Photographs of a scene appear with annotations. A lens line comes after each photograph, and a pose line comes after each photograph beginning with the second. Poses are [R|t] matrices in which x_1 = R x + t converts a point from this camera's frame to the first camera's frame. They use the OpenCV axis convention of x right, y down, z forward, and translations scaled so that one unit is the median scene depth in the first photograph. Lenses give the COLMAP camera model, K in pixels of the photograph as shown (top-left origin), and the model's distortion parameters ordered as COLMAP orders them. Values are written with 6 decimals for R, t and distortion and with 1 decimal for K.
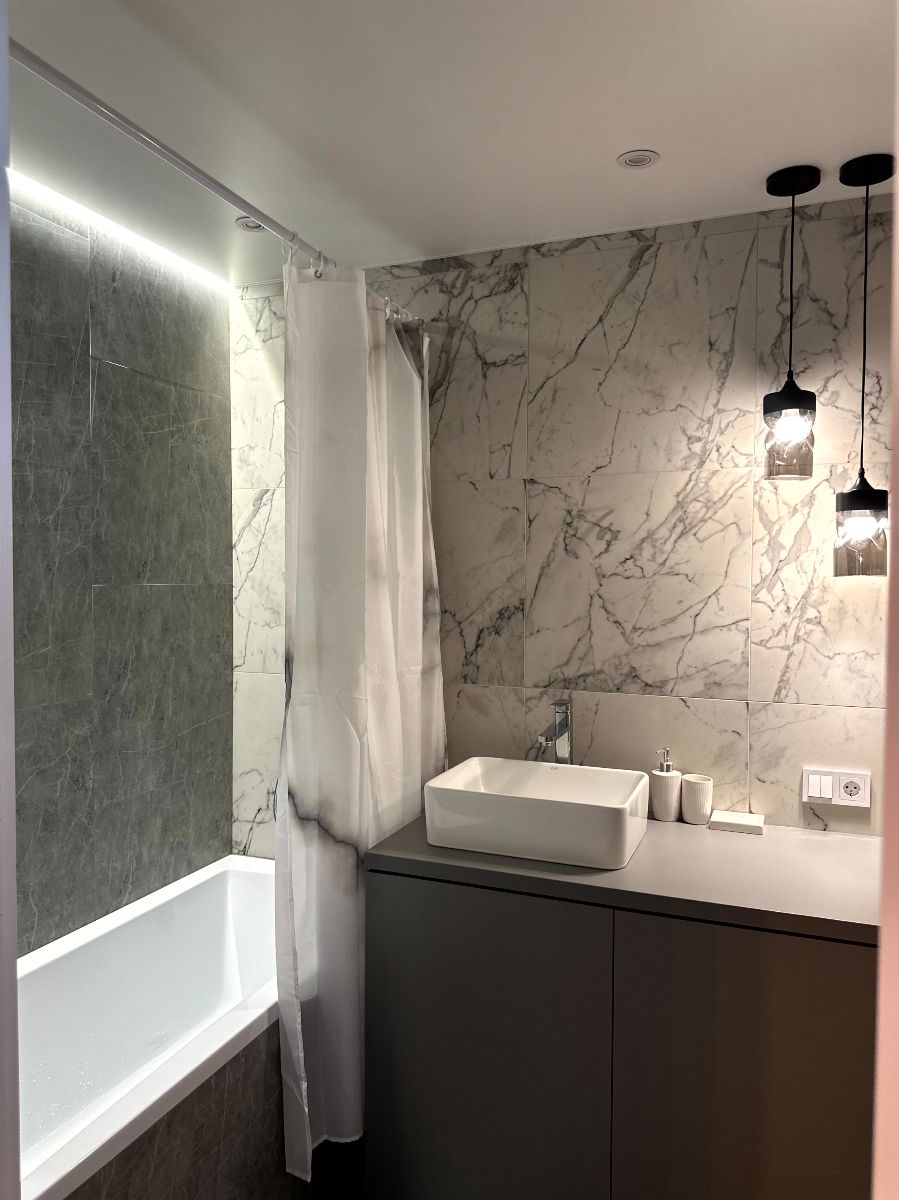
lens RADIAL K [[833.9, 0, 451.7], [0, 833.9, 605.0], [0, 0, 1]] dist [0.187427, -0.399150]
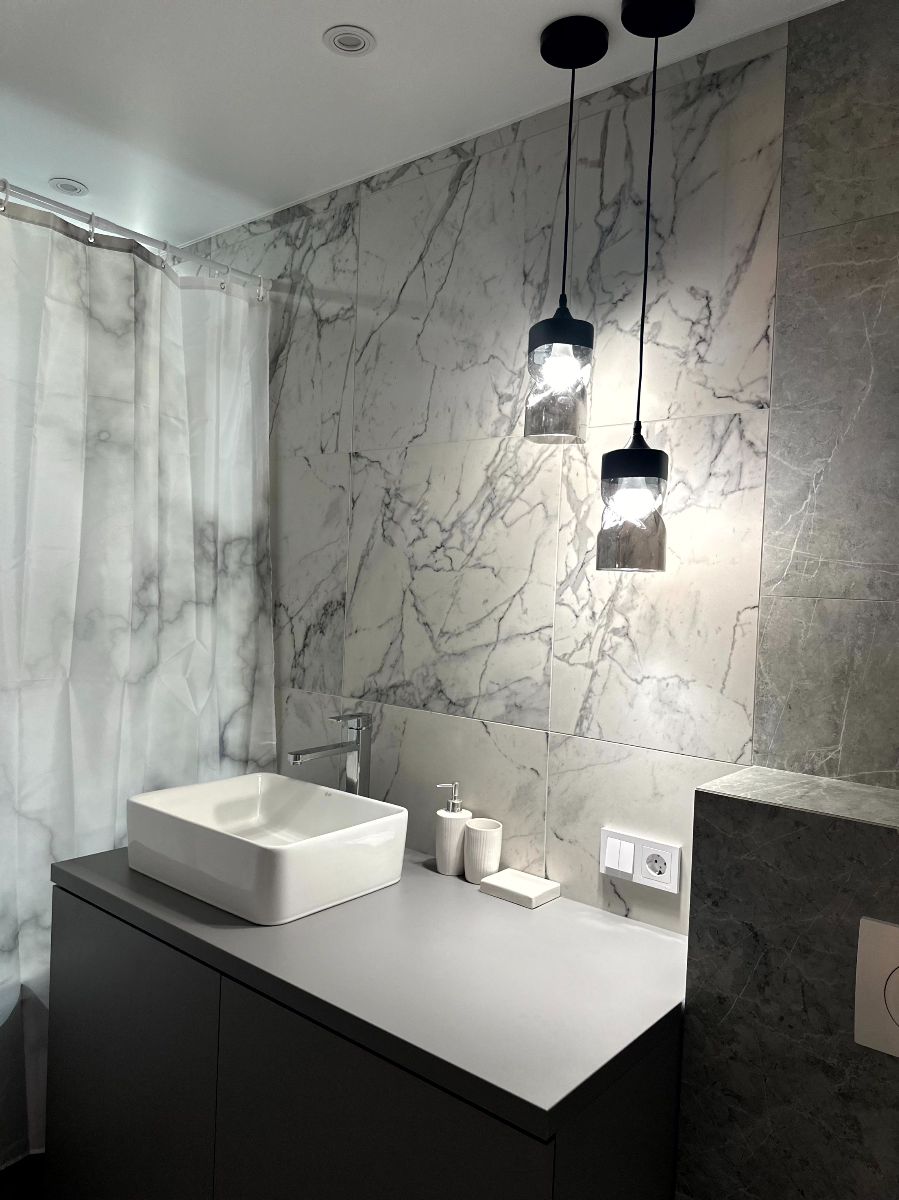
lens RADIAL K [[833.9, 0, 451.7], [0, 833.9, 605.0], [0, 0, 1]] dist [0.187427, -0.399150]
pose [[0.952812, 0.043017, -0.300499, 0.477848], [-0.048752, 0.998743, -0.011609, 0.010377], [0.299622, 0.025711, 0.953712, 0.231526]]
